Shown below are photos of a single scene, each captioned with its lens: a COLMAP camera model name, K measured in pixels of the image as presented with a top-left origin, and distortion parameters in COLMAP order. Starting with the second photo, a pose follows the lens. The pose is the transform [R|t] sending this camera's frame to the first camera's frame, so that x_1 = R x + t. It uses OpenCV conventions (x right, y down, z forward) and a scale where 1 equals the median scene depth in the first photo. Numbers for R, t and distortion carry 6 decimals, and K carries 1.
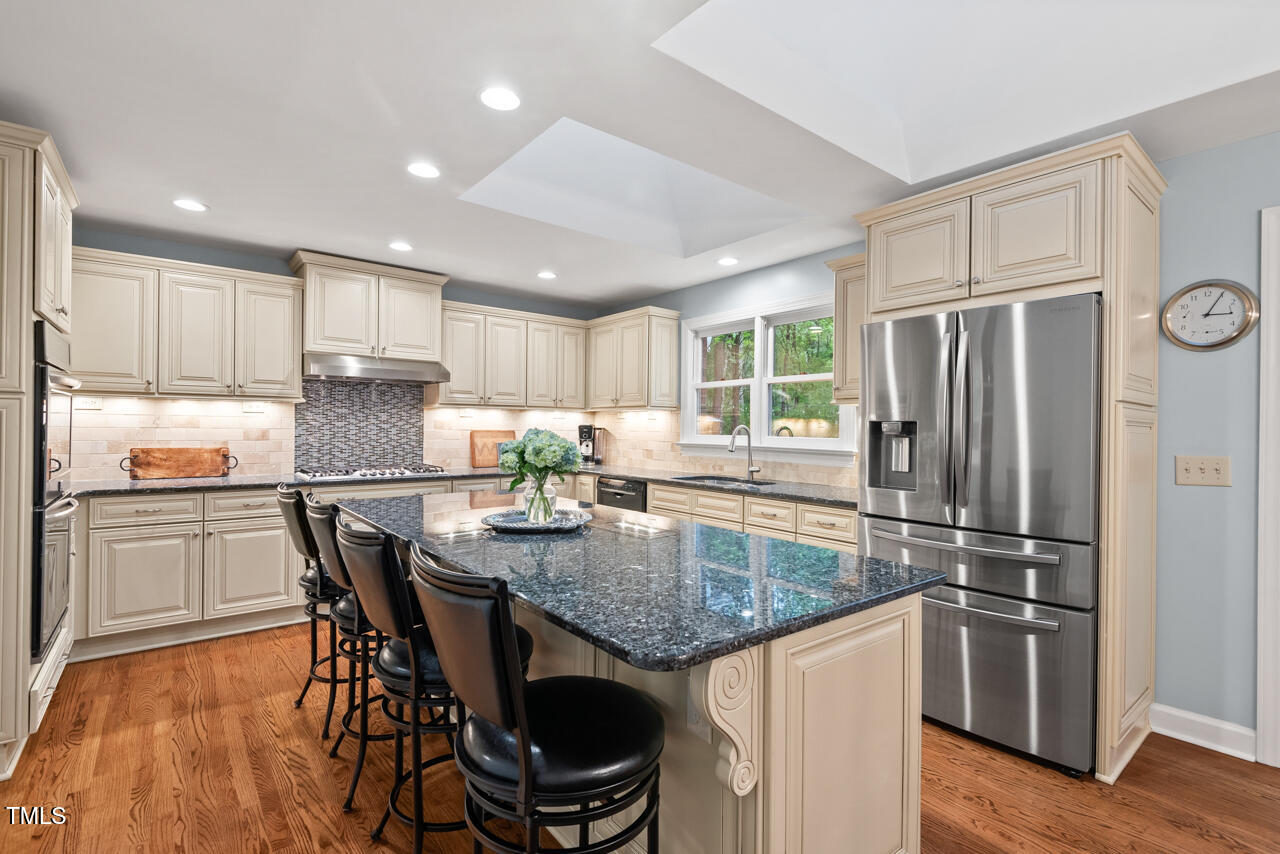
lens RADIAL K [[587.0, 0, 642.8], [0, 587.0, 425.4], [0, 0, 1]] dist [0.017635, -0.010877]
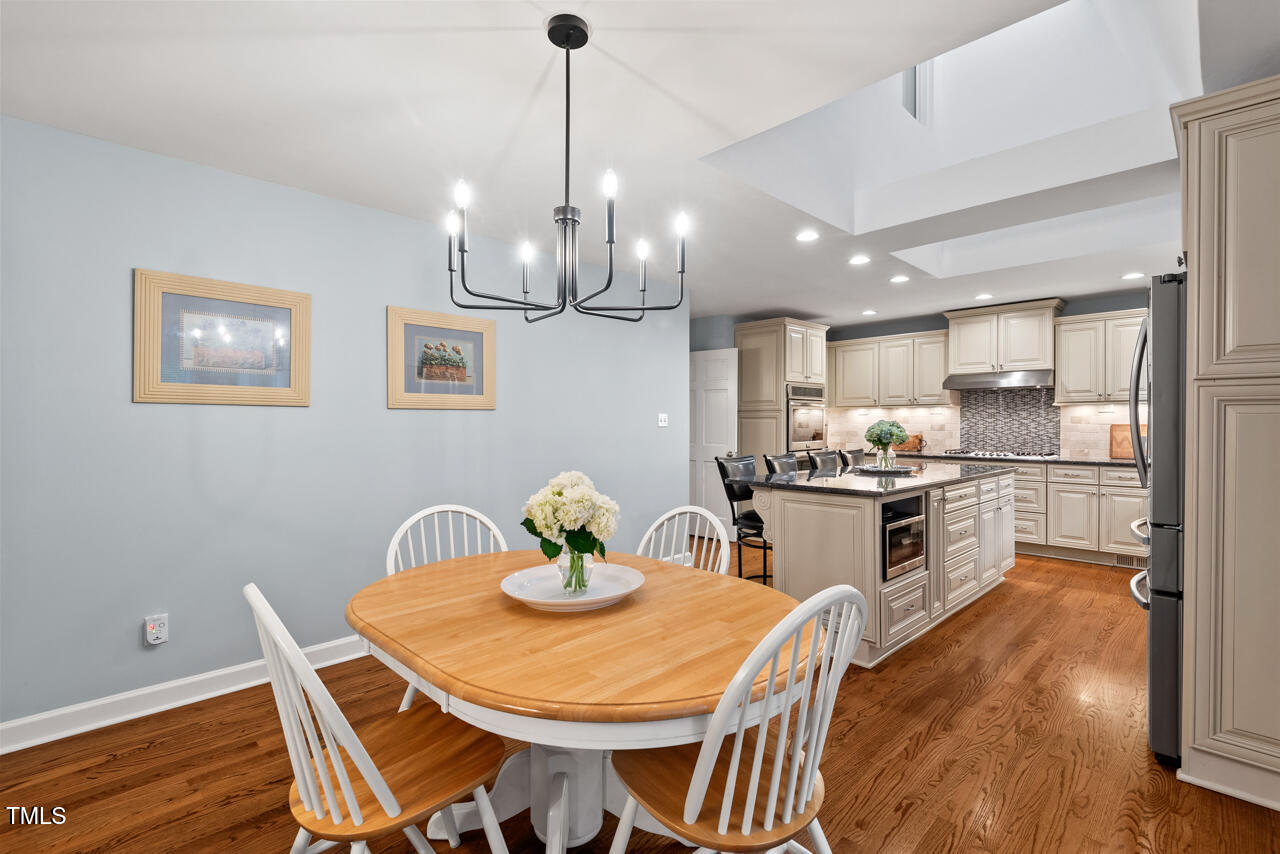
lens RADIAL K [[587.0, 0, 631.6], [0, 587.0, 427.6], [0, 0, 1]] dist [0.017635, -0.010877]
pose [[0.092939, -0.002122, -0.995670, 0.814968], [0.005278, 0.999985, -0.001639, 0.012811], [0.995658, -0.005103, 0.092948, 0.003209]]
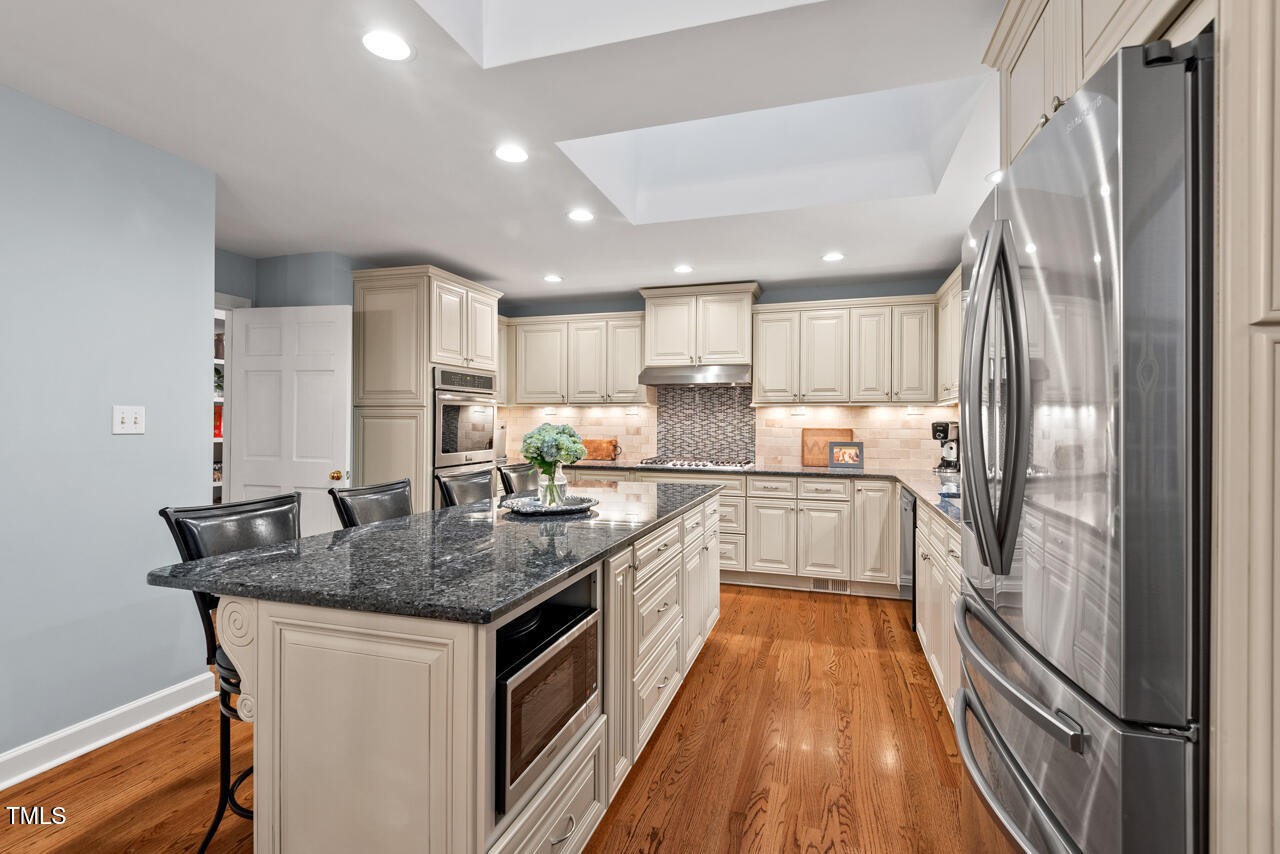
lens RADIAL K [[587.0, 0, 640.5], [0, 587.0, 425.2], [0, 0, 1]] dist [0.017635, -0.010877]
pose [[0.544527, -0.003075, -0.838738, 0.440709], [0.002767, 0.999994, -0.001870, 0.004543], [0.838739, -0.001302, 0.544533, 0.256649]]
